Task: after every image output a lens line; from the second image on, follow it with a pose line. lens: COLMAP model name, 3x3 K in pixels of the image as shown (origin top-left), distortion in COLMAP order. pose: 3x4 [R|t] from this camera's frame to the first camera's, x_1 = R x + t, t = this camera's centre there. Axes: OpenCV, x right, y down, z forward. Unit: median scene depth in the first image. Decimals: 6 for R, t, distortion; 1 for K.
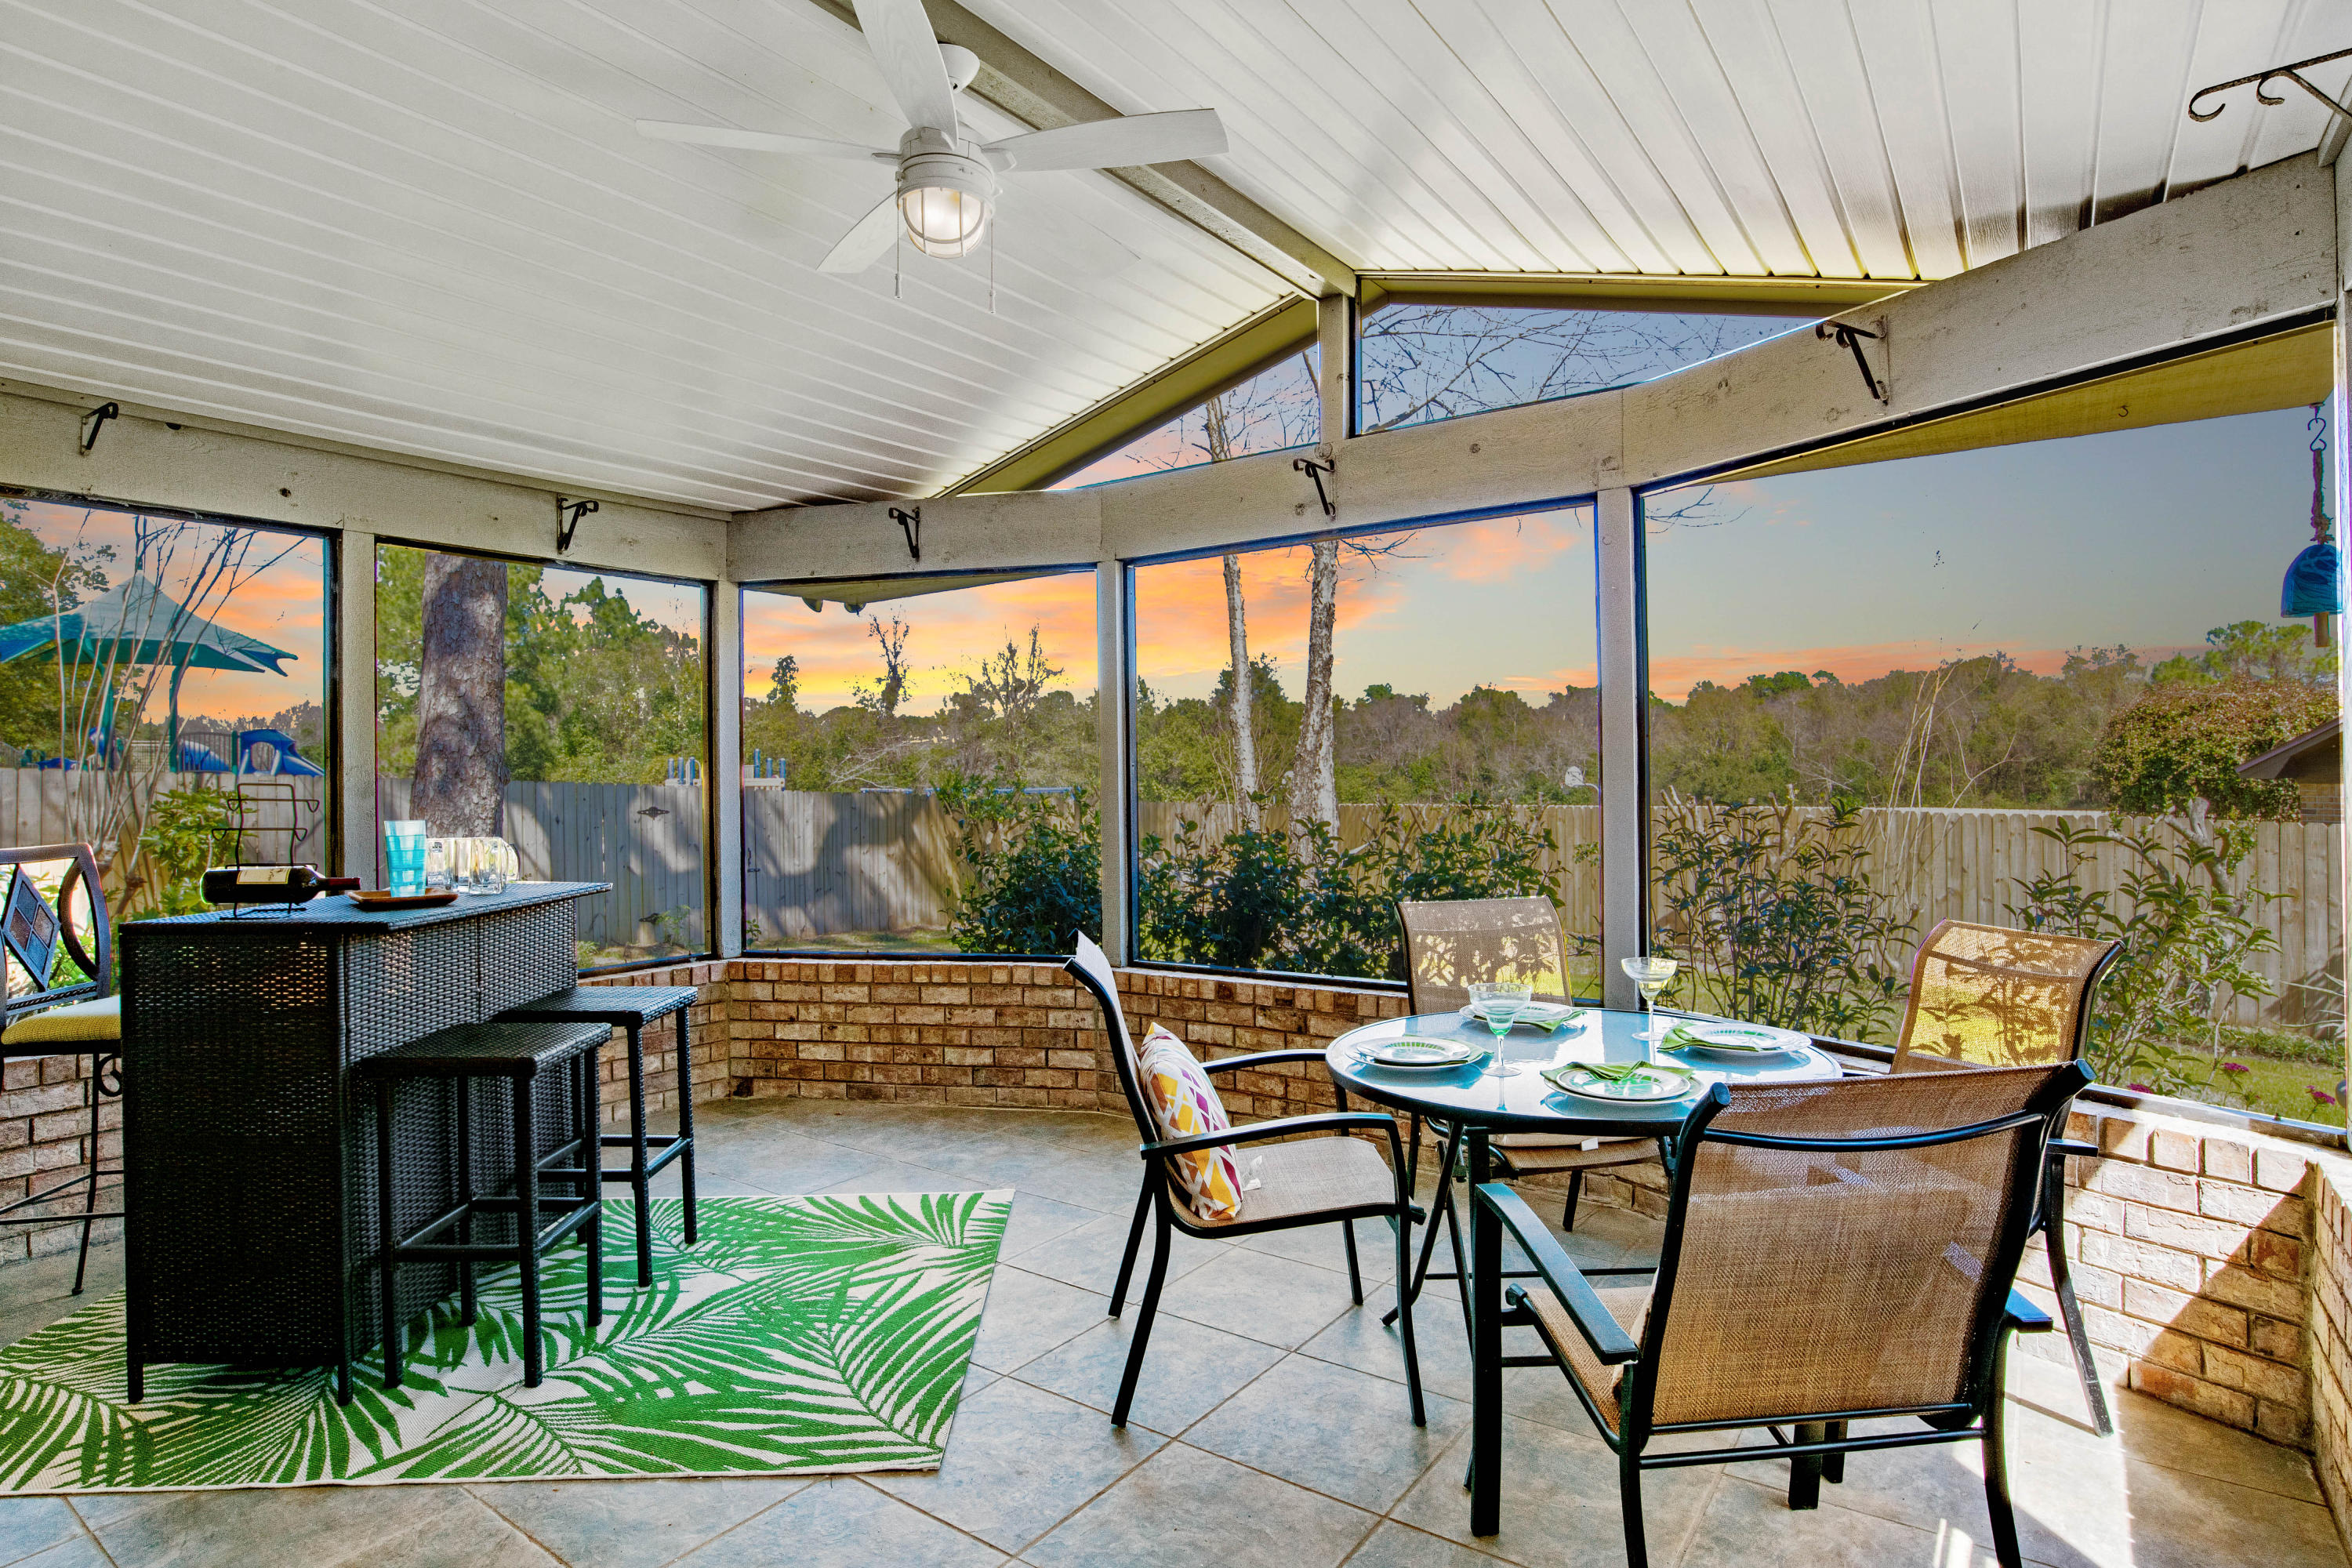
lens RADIAL K [[1225.0, 0, 1177.2], [0, 1225.0, 773.2], [0, 0, 1]] dist [-0.066816, 0.026128]
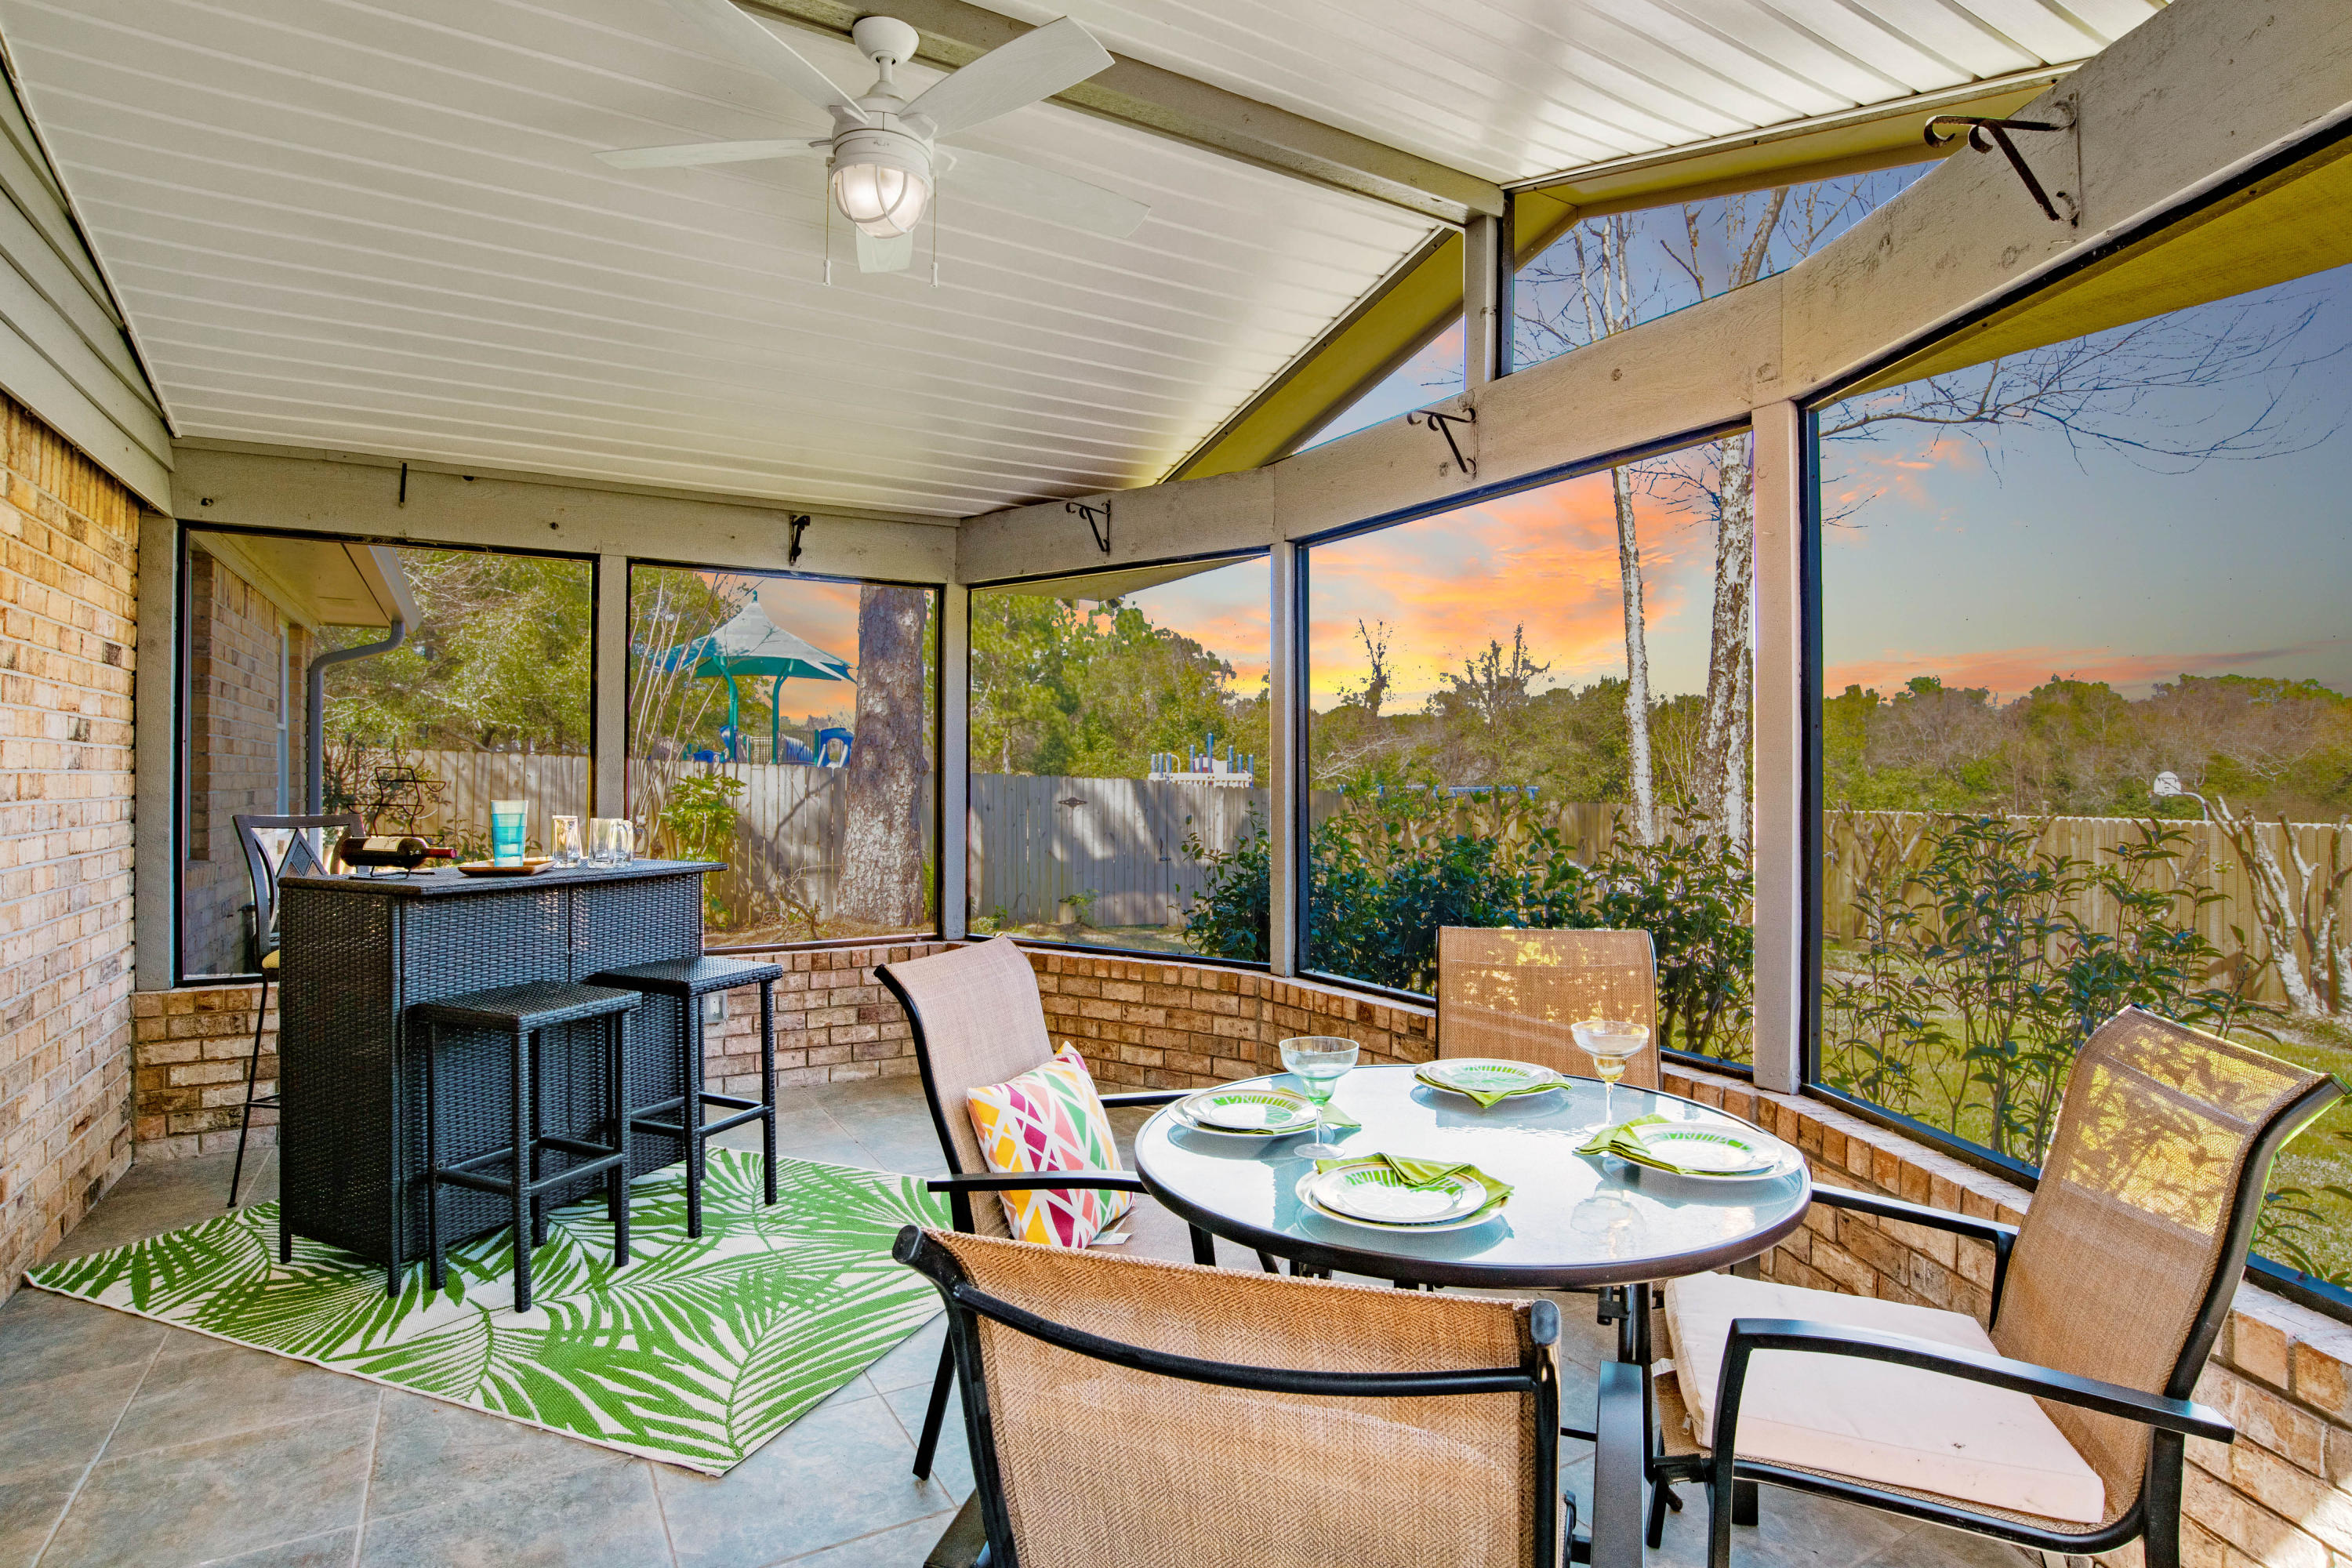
lens RADIAL K [[1199.6, 0, 1181.8], [0, 1199.6, 768.9], [0, 0, 1]] dist [-0.067184, 0.027610]
pose [[0.918204, 0.011338, -0.395946, 0.235578], [-0.011952, 0.999928, 0.000917, -0.000100], [0.395928, 0.003890, 0.918274, 0.126085]]
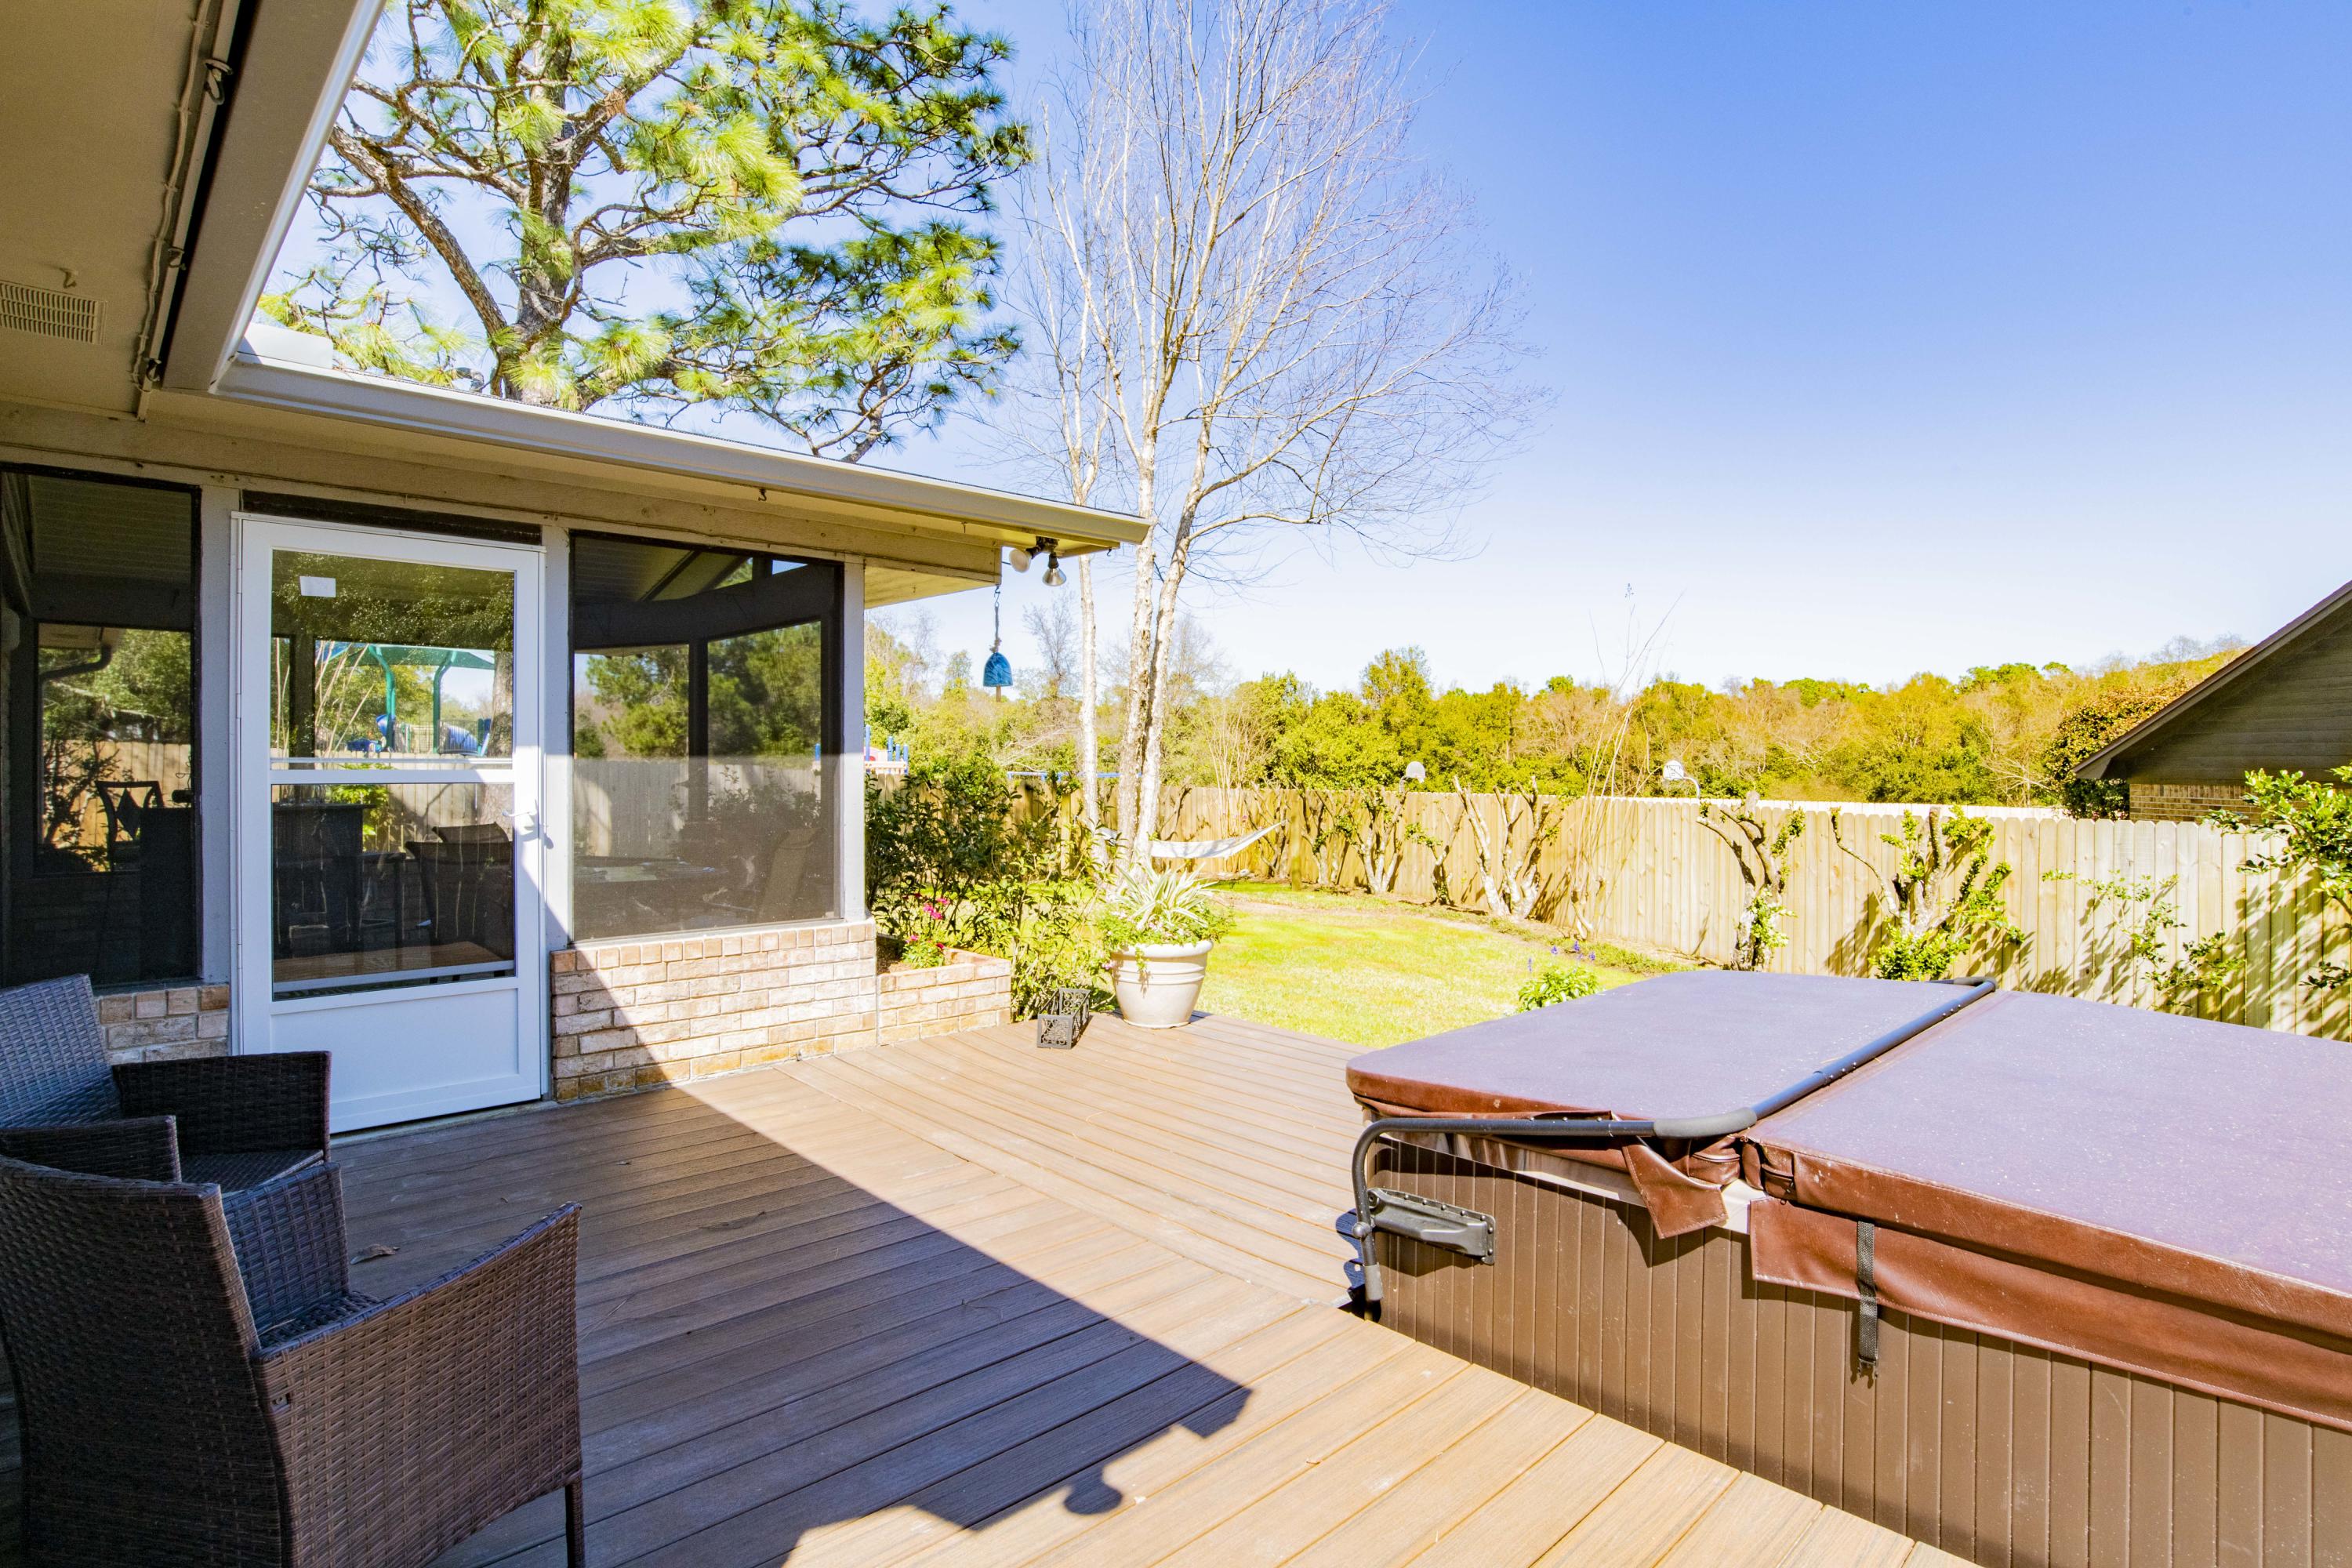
lens RADIAL K [[1199.6, 0, 1181.8], [0, 1199.6, 768.9], [0, 0, 1]] dist [-0.067184, 0.027610]
pose [[0.984573, 0.013871, -0.174421, 0.973677], [-0.012735, 0.999890, 0.007633, -0.005932], [0.174508, -0.005294, 0.984642, -0.610730]]
